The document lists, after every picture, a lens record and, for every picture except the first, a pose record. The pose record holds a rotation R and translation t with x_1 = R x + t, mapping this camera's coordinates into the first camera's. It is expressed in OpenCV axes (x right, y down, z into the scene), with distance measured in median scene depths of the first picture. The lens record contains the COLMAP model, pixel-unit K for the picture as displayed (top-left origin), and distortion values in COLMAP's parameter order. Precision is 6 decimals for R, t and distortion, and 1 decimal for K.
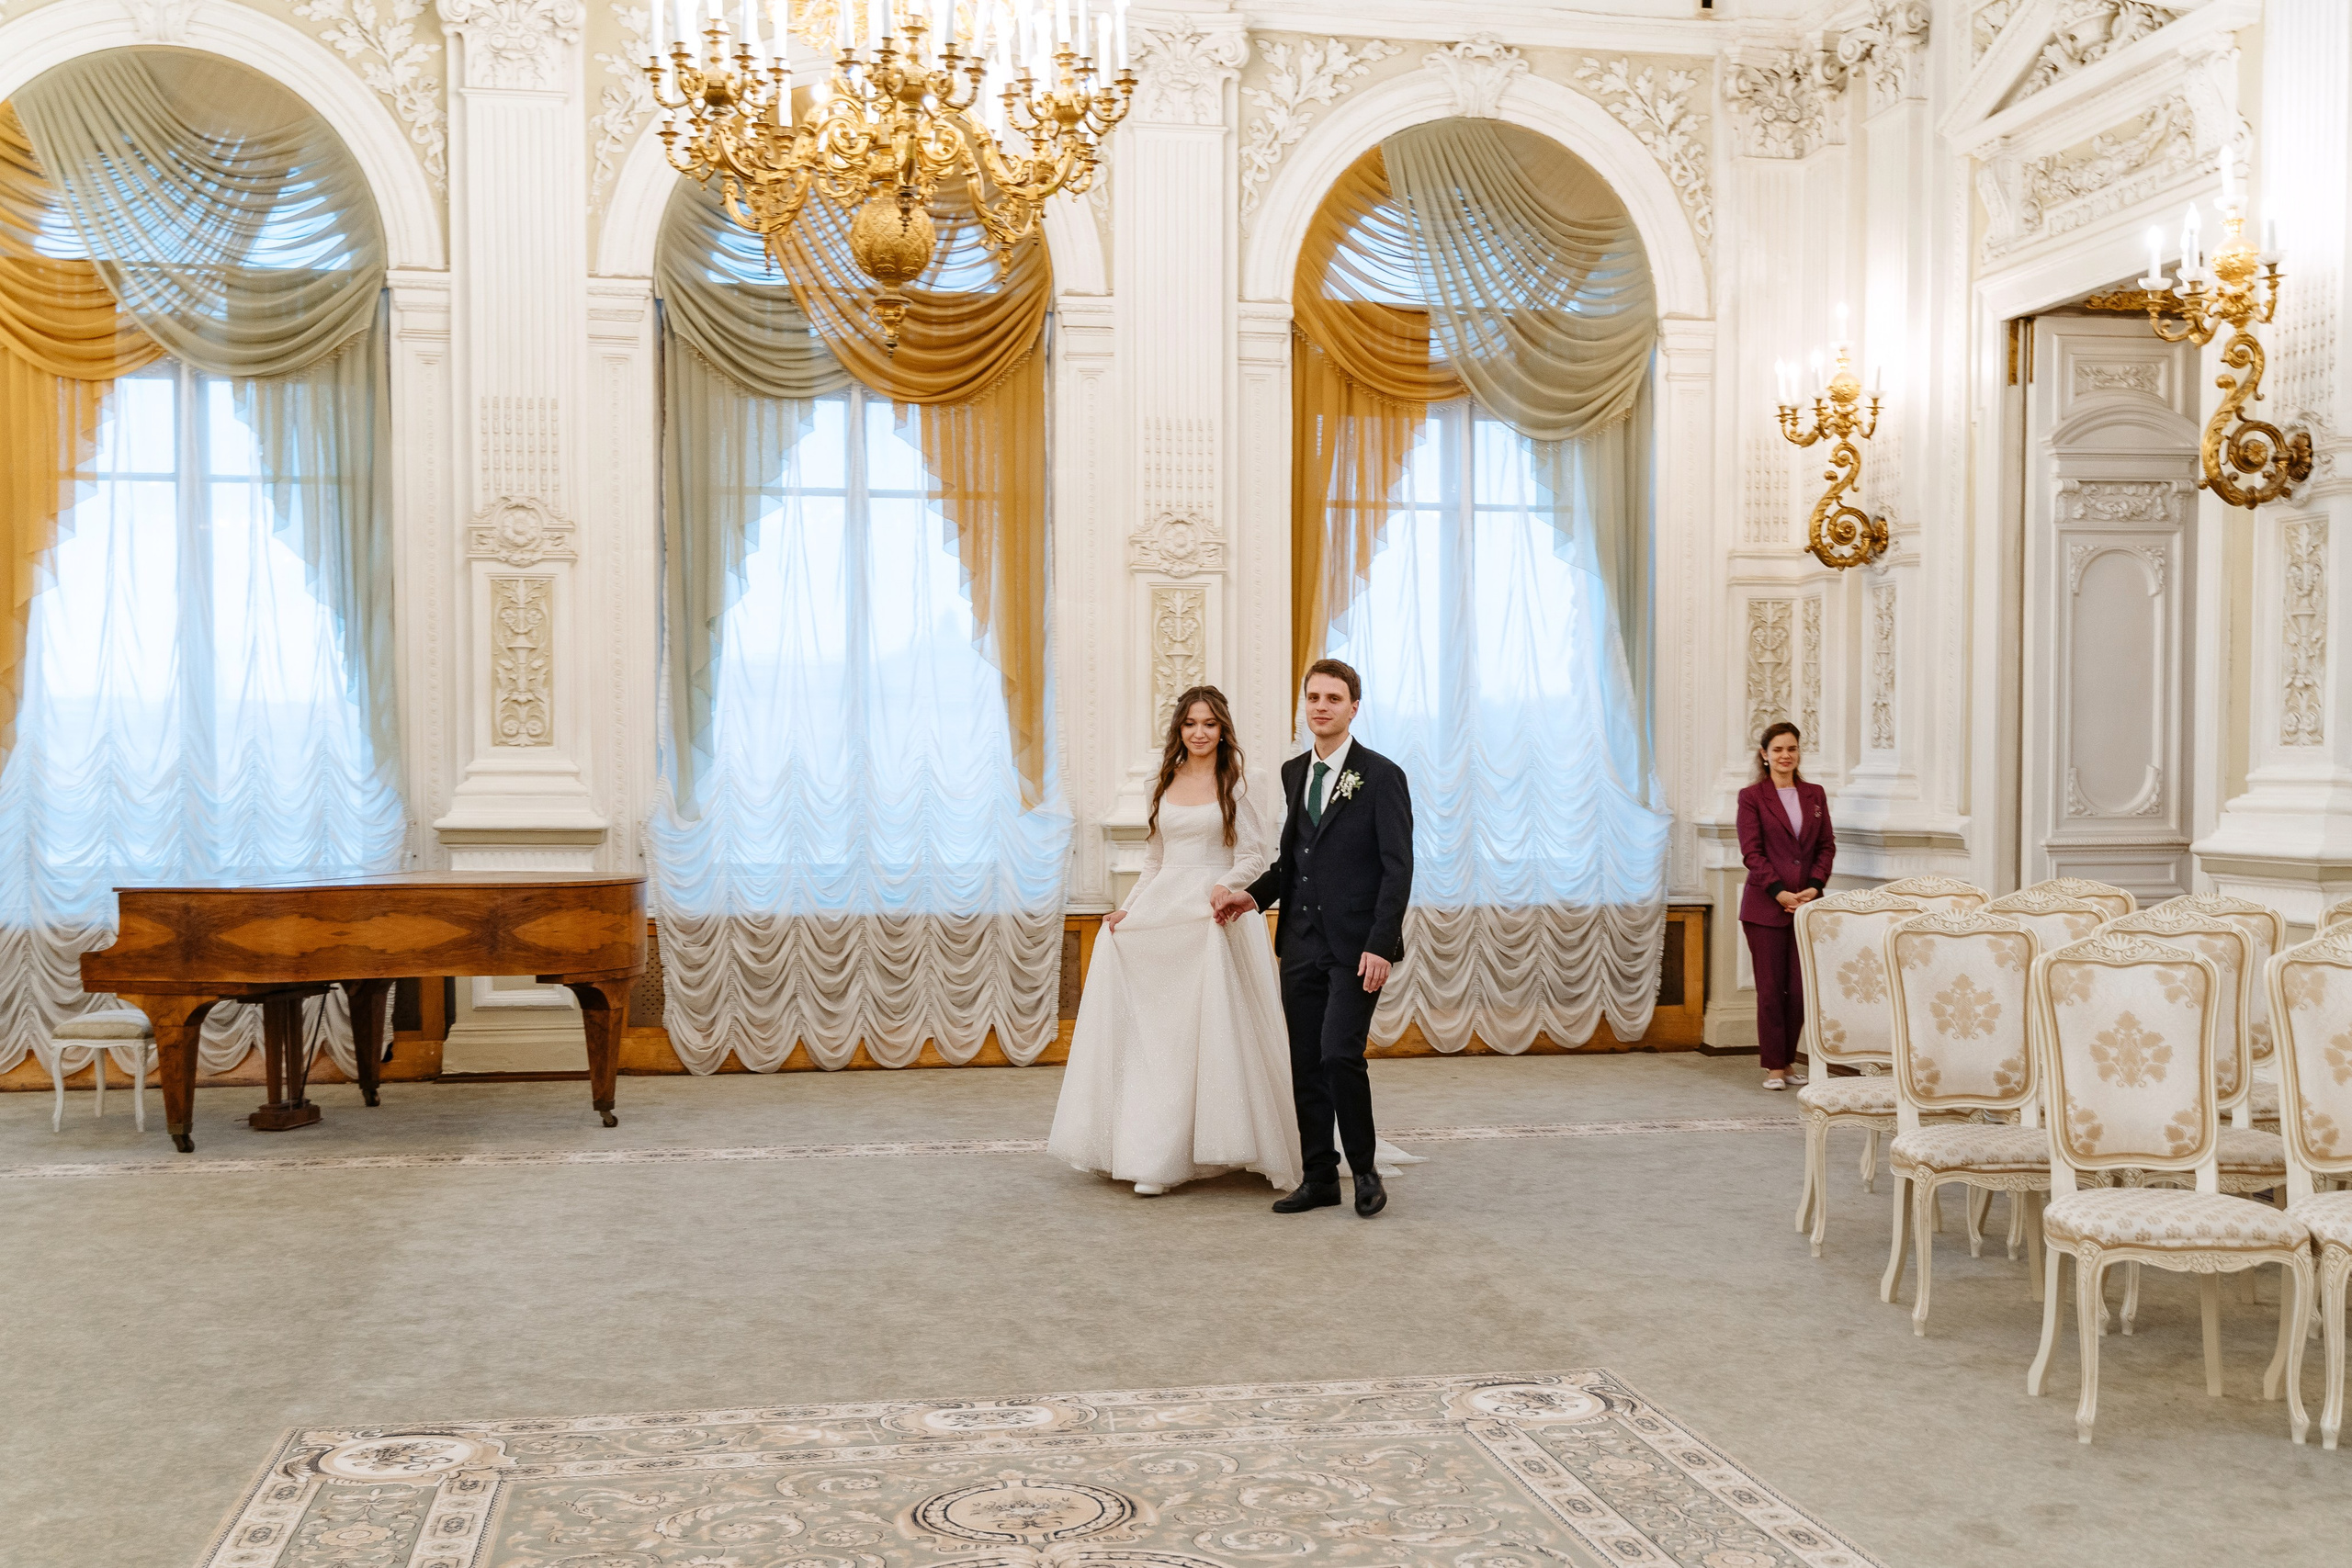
lens RADIAL K [[2530.2, 0, 1268.5], [0, 2530.2, 892.1], [0, 0, 1]] dist [0.004076, -0.002553]
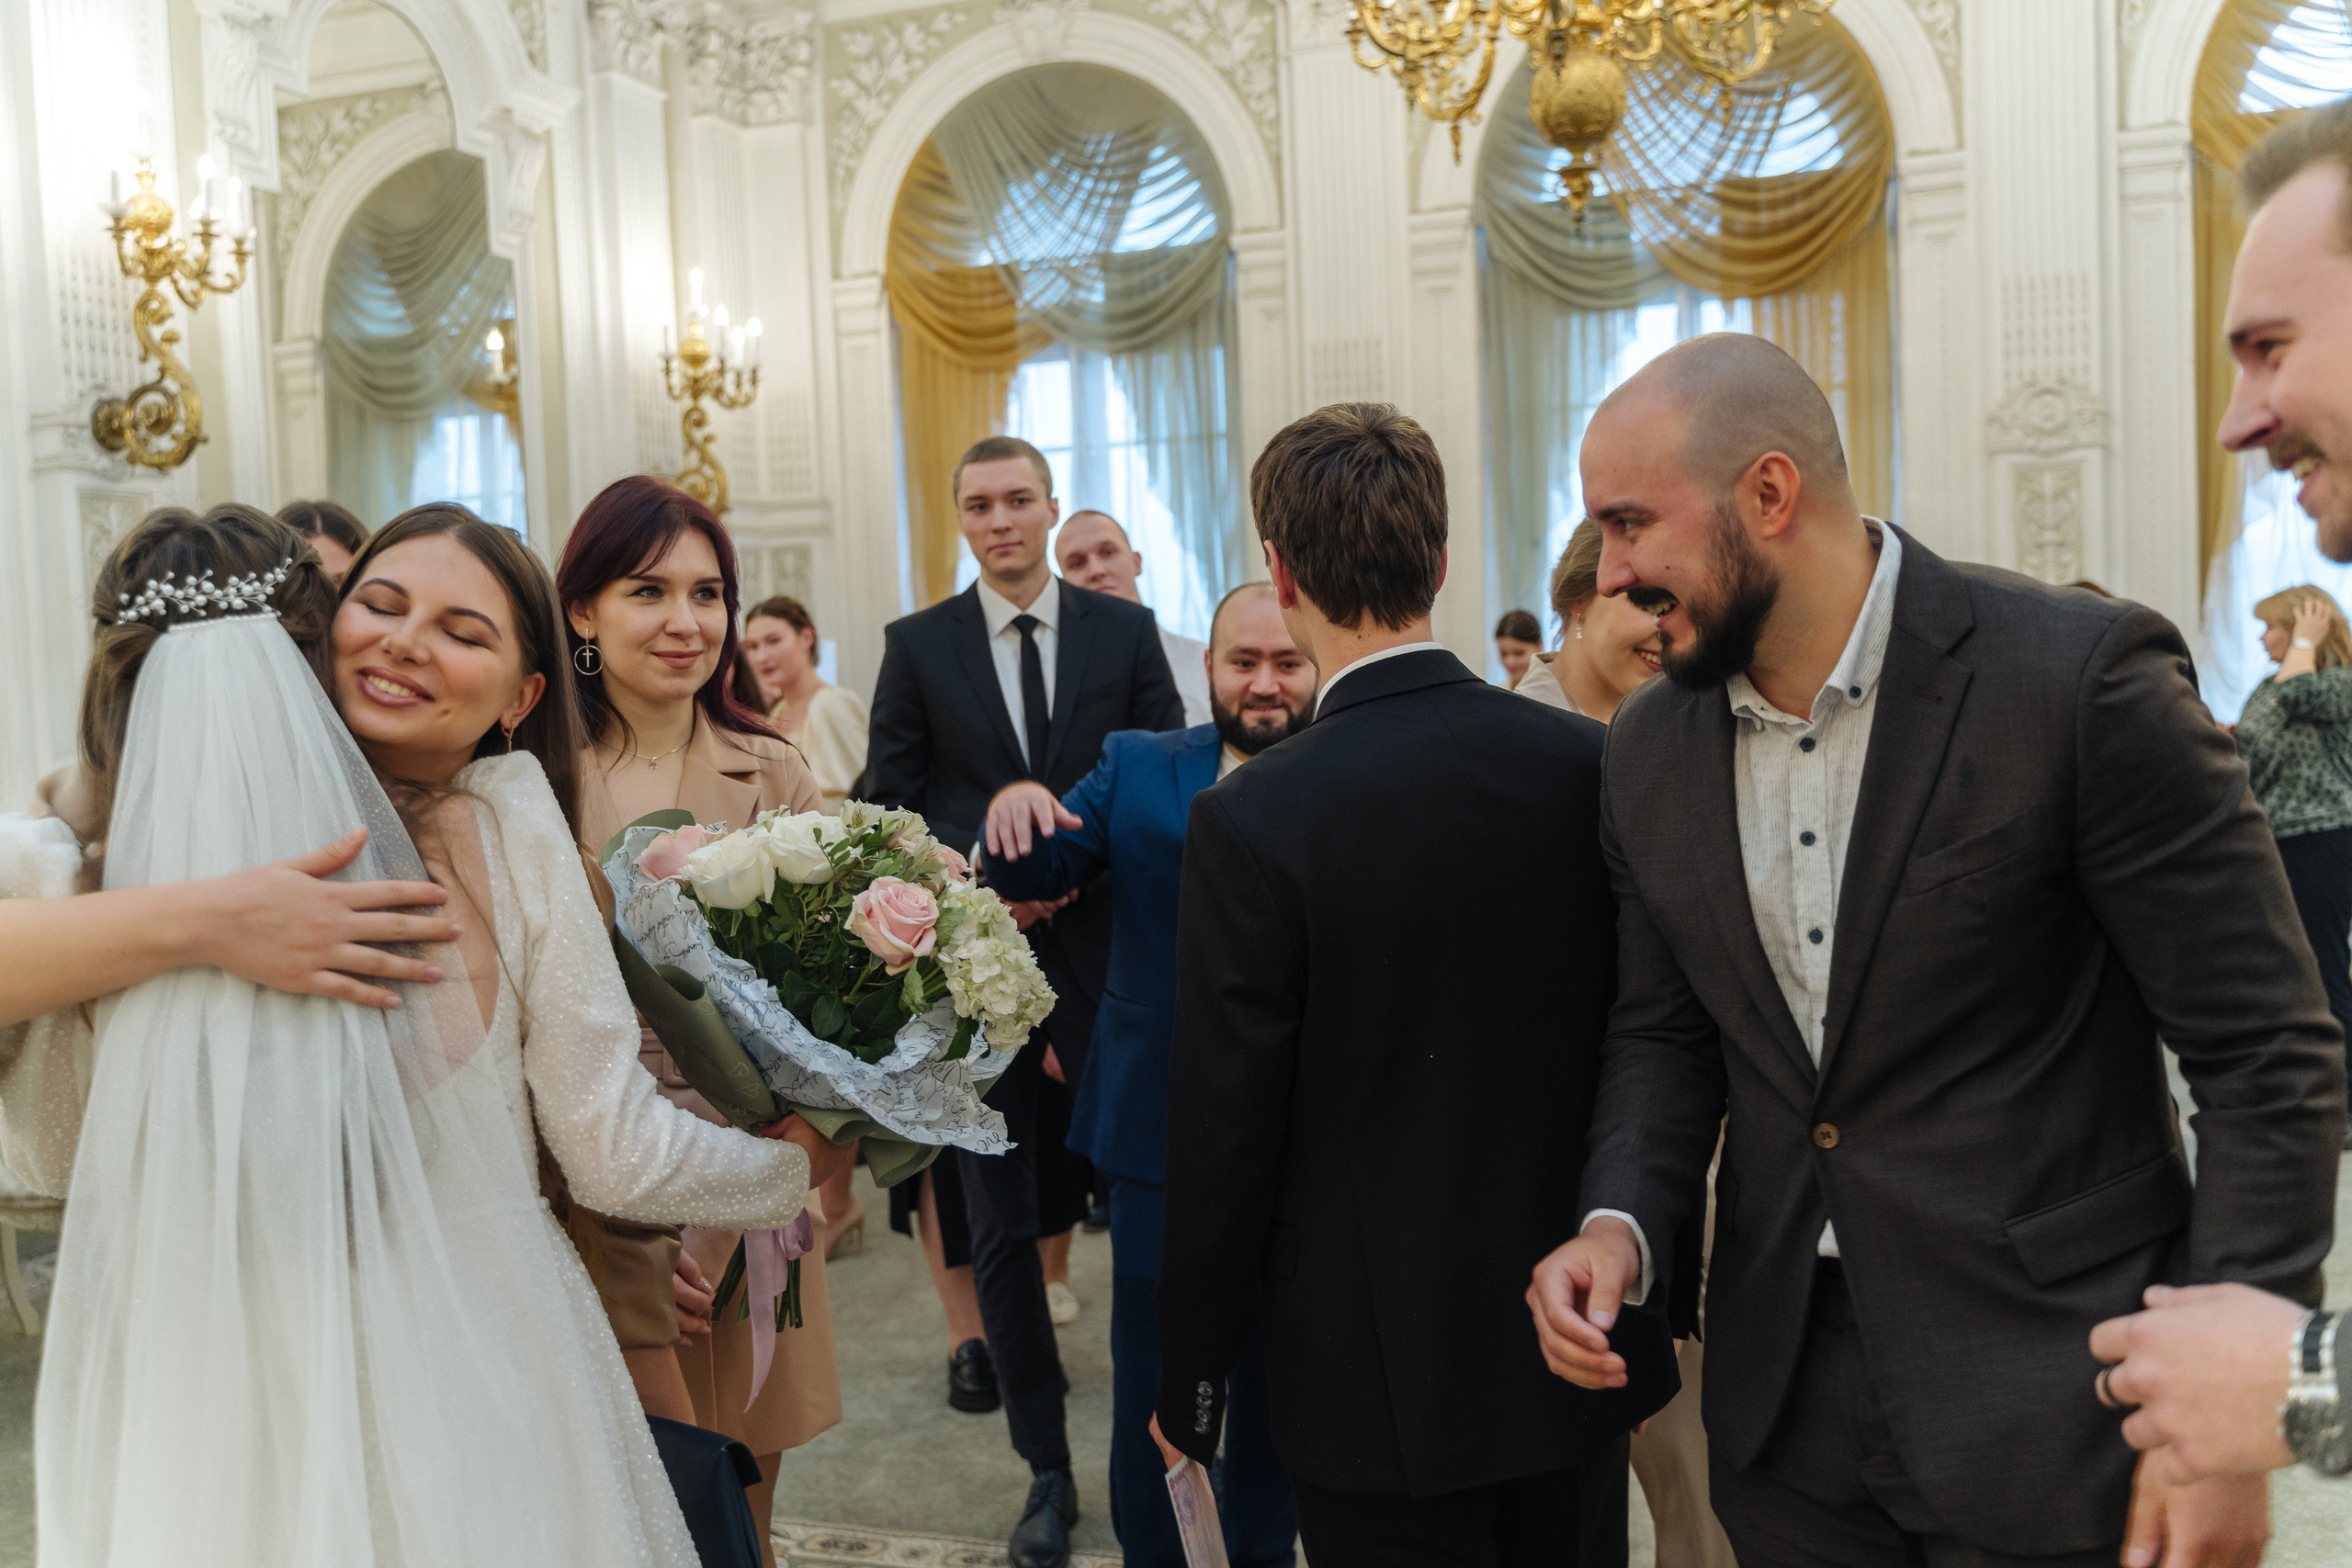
lens RADIAL K [[2081.0, 0, 1170.4], [0, 2081.0, 784.4], [0, 0, 1]] dist [0.005303, -0.011083]
pose [[0.860727, -0.012266, -0.508919, 0.073673], [0.016754, 0.999851, 0.004237, -0.018068], [0.508791, -0.012173, 0.860804, 0.227401]]
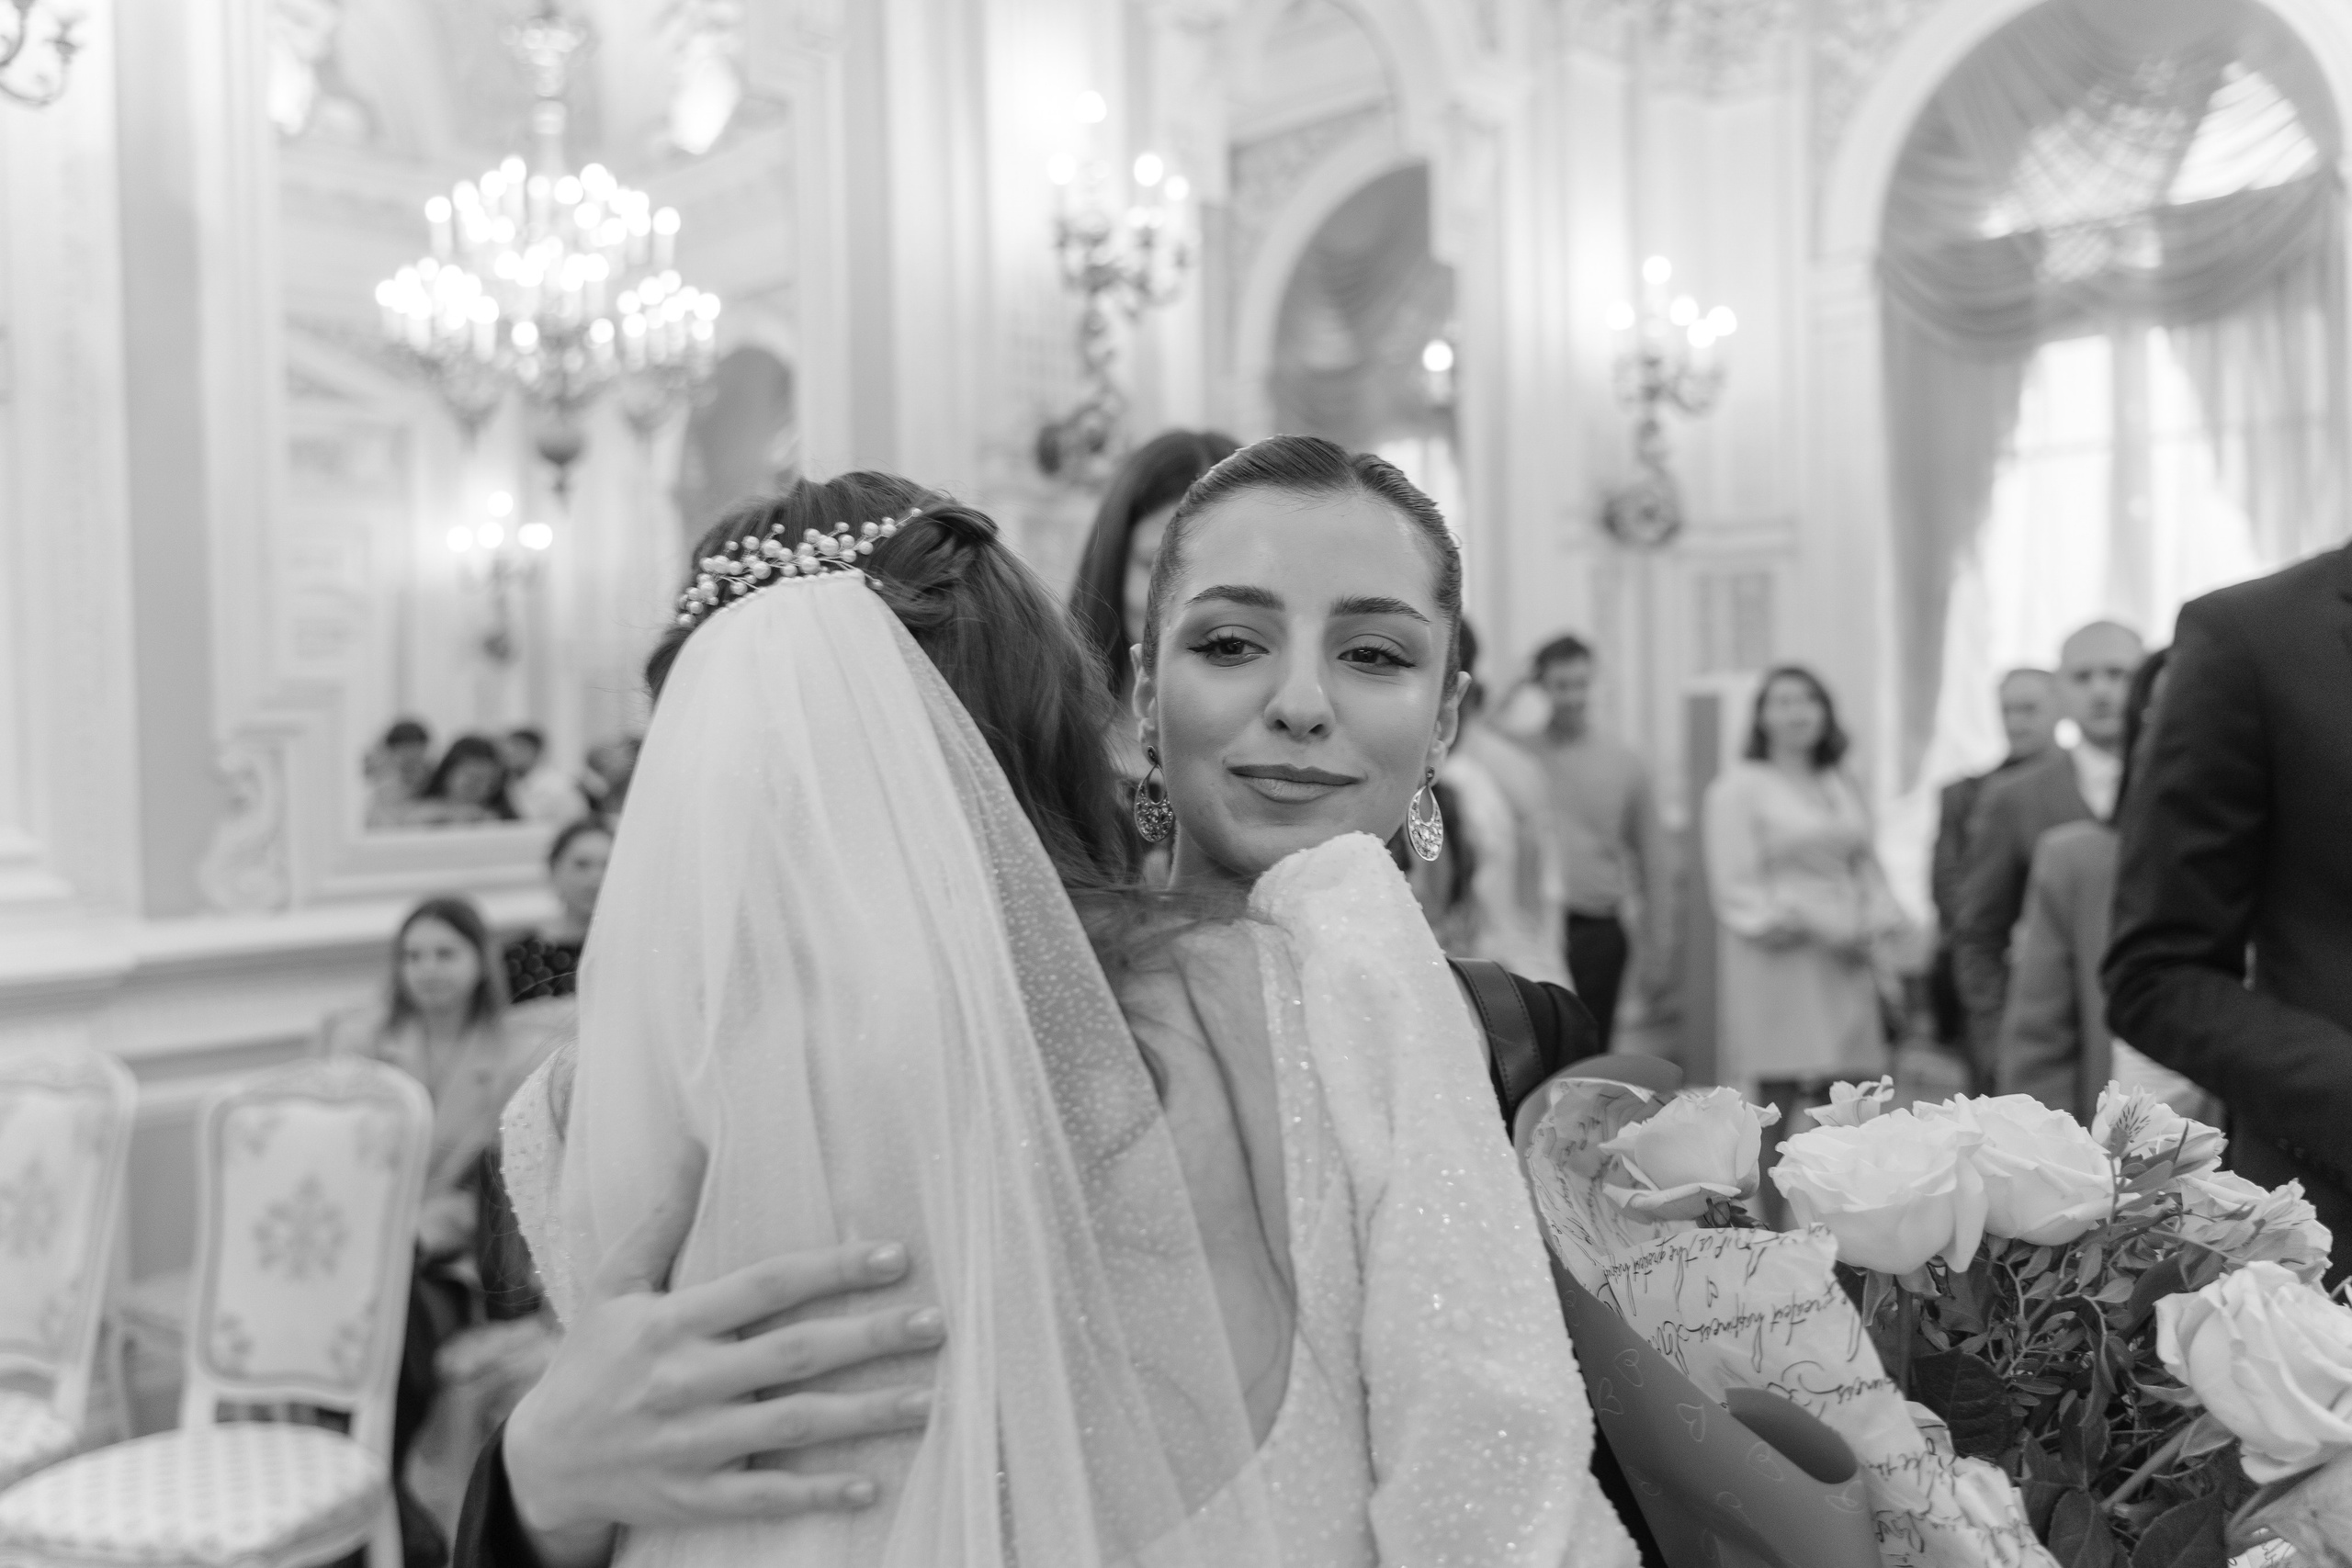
lens RADIAL K [[2067.5, 0, 1172.3], [0, 2067.5, 780.0], [0, 0, 1]] dist [0.005271, -0.005470]
pose [[0.566746, -0.003013, -0.823887, -0.002532], [-0.016321, 0.999756, -0.014883, -0.024694], [0.823731, 0.021881, 0.566558, 0.294869]]
